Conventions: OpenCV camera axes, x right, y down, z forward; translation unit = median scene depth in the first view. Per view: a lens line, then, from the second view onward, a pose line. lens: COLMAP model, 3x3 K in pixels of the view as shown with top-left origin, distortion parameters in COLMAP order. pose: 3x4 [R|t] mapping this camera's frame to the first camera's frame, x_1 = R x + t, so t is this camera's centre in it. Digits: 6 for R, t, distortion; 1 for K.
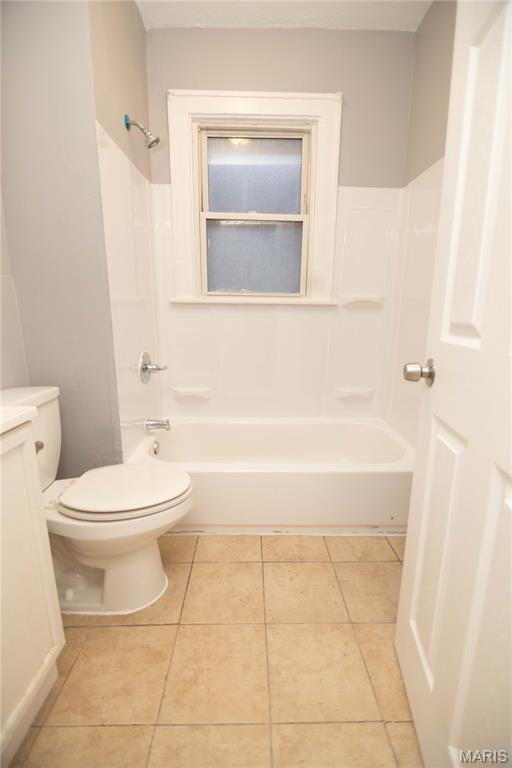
lens RADIAL K [[339.6, 0, 256.0], [0, 339.6, 384.0], [0, 0, 1]] dist [-0.014121, -0.001525]
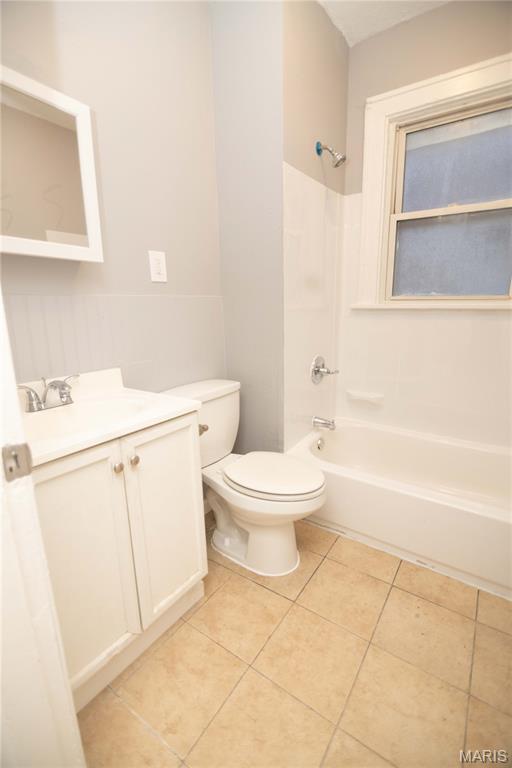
lens RADIAL K [[339.6, 0, 256.0], [0, 339.6, 384.0], [0, 0, 1]] dist [-0.014121, -0.001525]
pose [[0.811631, 0.114921, -0.572755, 0.186175], [-0.099749, 0.993323, 0.057955, -0.060556], [0.575591, 0.010094, 0.817675, -0.016446]]
